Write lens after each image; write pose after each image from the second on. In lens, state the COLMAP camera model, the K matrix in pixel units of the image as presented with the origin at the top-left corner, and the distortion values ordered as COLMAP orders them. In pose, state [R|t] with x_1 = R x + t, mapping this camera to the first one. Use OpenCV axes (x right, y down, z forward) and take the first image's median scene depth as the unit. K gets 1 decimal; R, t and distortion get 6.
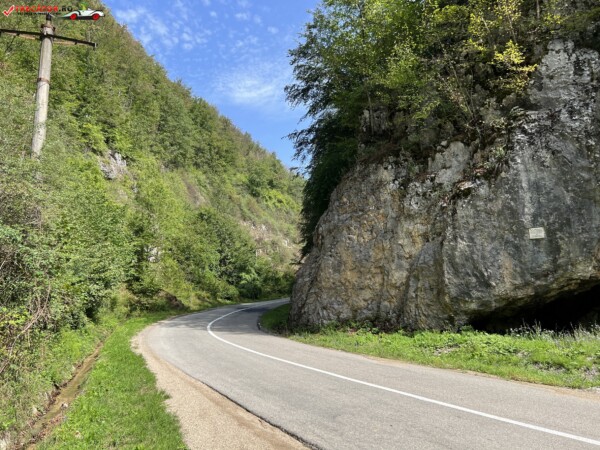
lens RADIAL K [[453.8, 0, 301.8], [0, 453.8, 228.0], [0, 0, 1]] dist [0.048112, -0.053223]
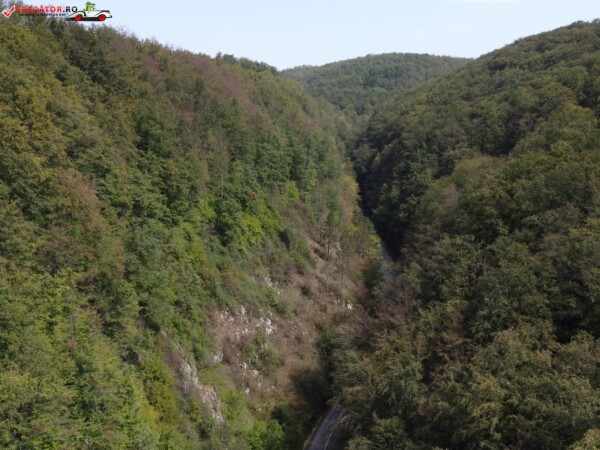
lens RADIAL K [[609.1, 0, 298.1], [0, 609.1, 223.2], [0, 0, 1]] dist [-0.007907, 0.000000]
pose [[0.992859, 0.015360, 0.118303, -0.848421], [-0.057908, 0.929058, 0.365374, -3.926642], [-0.104298, -0.369616, 0.923312, 0.368711]]
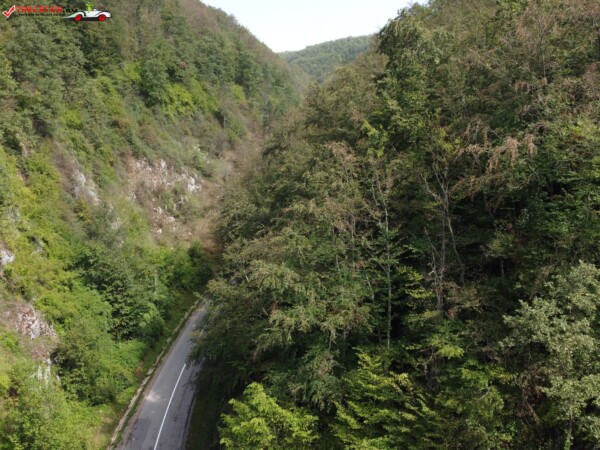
lens RADIAL K [[609.1, 0, 299.0], [0, 609.1, 226.1], [0, 0, 1]] dist [-0.007907, 0.000000]
pose [[0.990998, 0.009772, 0.133521, 0.052403], [-0.057977, 0.930285, 0.362228, -2.101235], [-0.120673, -0.366708, 0.922477, -0.148136]]
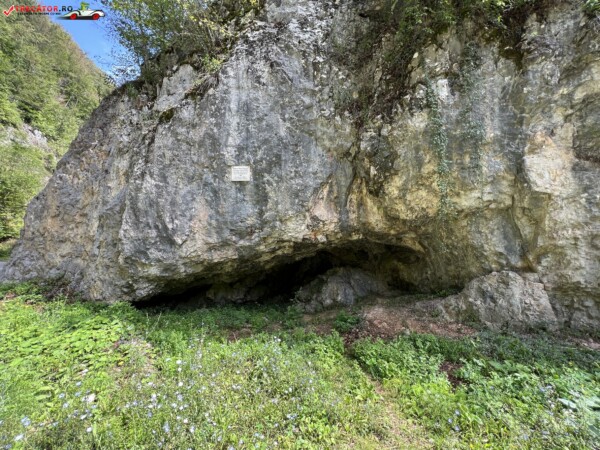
lens RADIAL K [[240.7, 0, 299.5], [0, 240.7, 225.5], [0, 0, 1]] dist [-0.001434, 0.000265]
pose [[0.957159, 0.083141, 0.277370, 0.479932], [-0.091691, 0.995625, 0.017974, 0.073283], [-0.274662, -0.042636, 0.960595, 0.580310]]
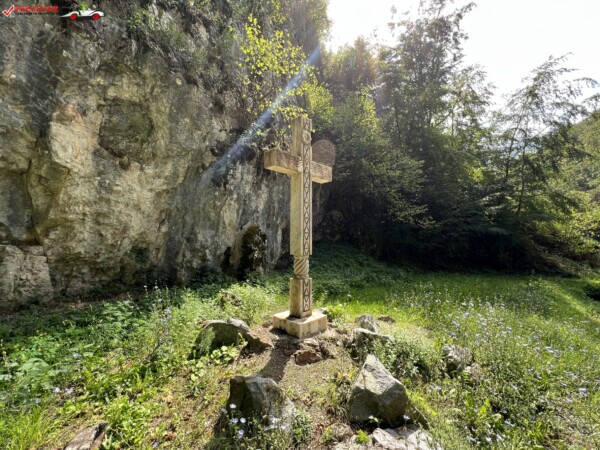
lens RADIAL K [[240.7, 0, 300.6], [0, 240.7, 226.4], [0, 0, 1]] dist [-0.001434, 0.000265]
pose [[-0.239697, 0.085115, 0.967109, 0.495002], [-0.180340, 0.974909, -0.130498, 0.069721], [-0.953951, -0.205689, -0.218333, 0.559171]]
